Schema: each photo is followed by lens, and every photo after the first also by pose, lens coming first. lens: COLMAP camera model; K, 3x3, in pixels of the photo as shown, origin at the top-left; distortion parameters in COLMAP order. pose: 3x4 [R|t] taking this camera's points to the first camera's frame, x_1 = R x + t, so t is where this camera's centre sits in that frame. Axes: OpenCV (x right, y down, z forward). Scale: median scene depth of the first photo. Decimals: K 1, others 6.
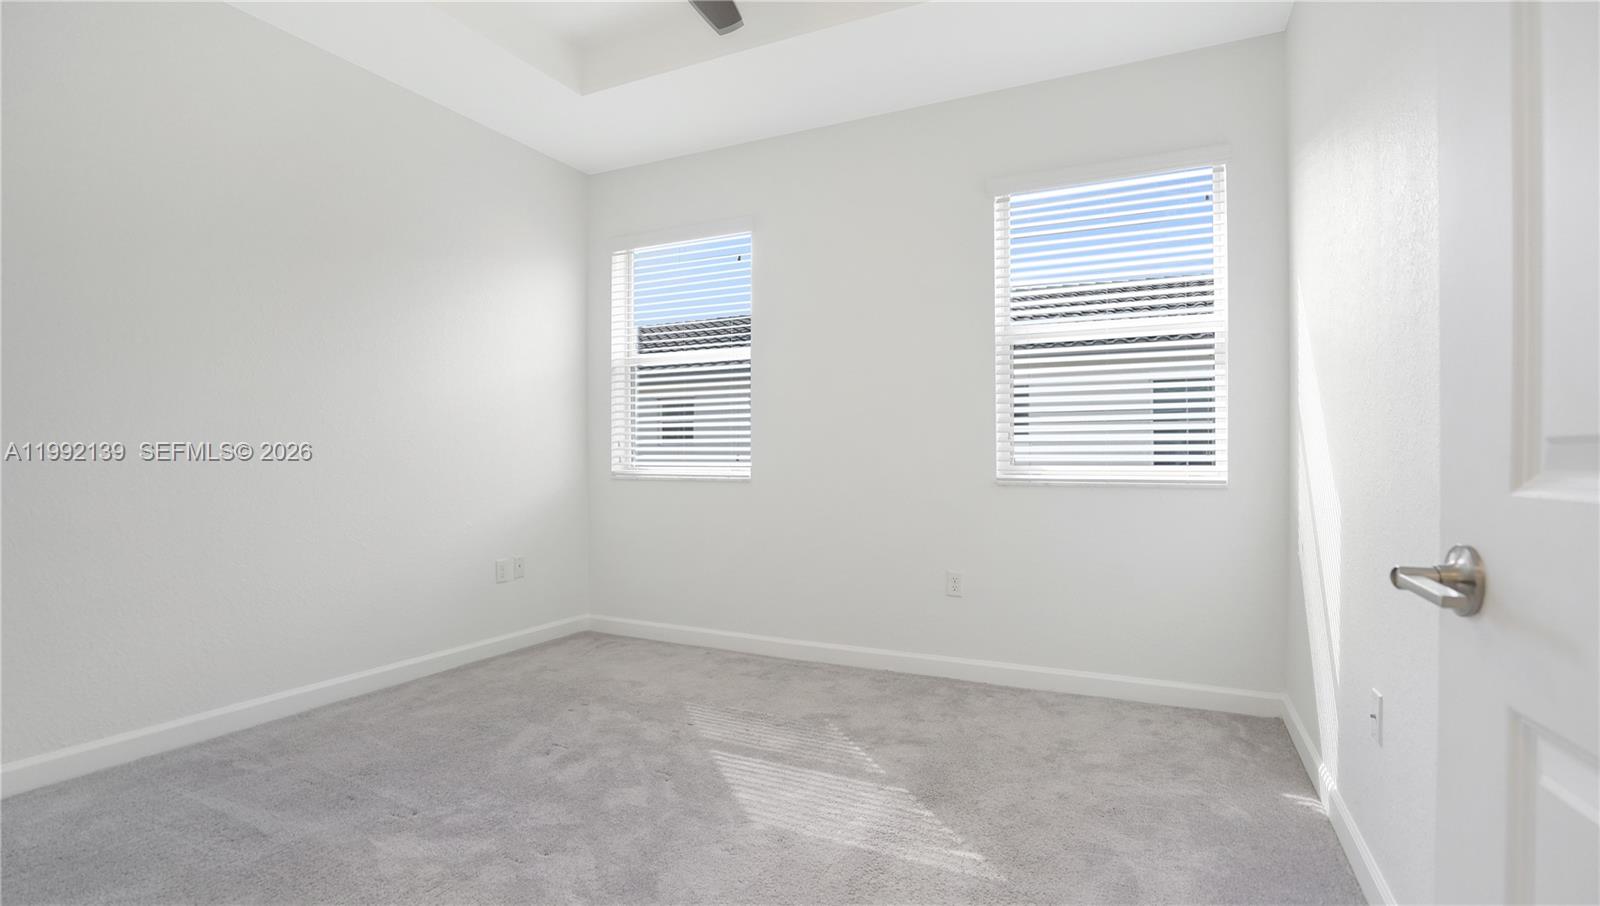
lens RADIAL K [[747.9, 0, 800.0], [0, 747.9, 453.0], [0, 0, 1]] dist [-0.054251, 0.000187]
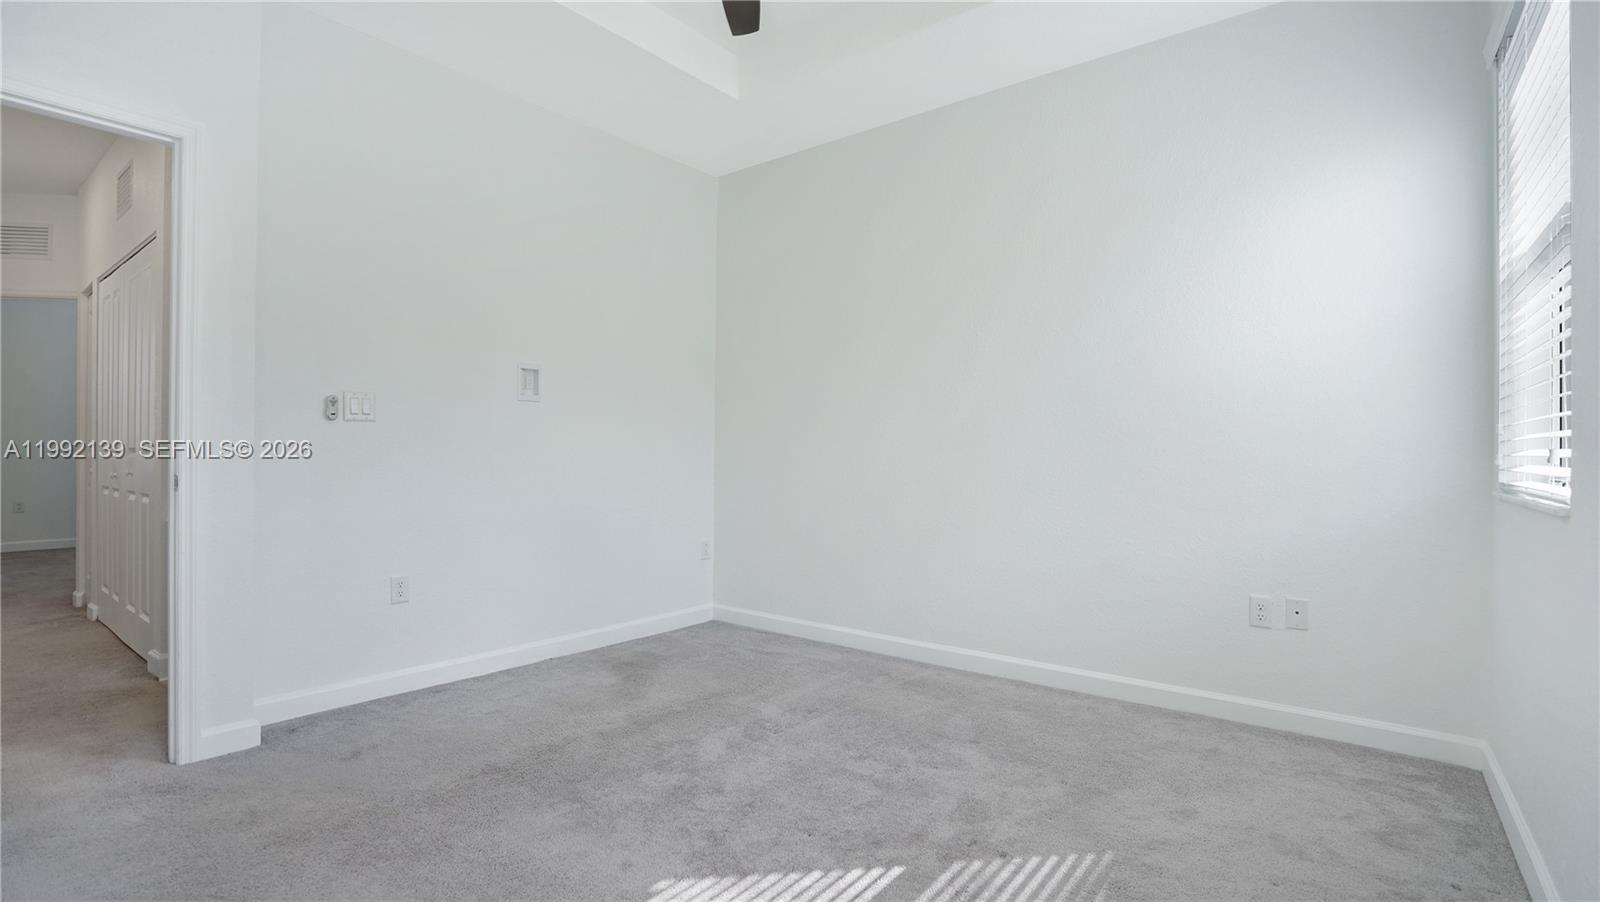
lens RADIAL K [[746.2, 0, 788.4], [0, 746.2, 460.8], [0, 0, 1]] dist [-0.057283, 0.026356]
pose [[-0.204067, 0.010854, -0.978897, 0.494079], [-0.003461, 0.999924, 0.011808, 0.007437], [0.978951, 0.005798, -0.204014, 0.887213]]
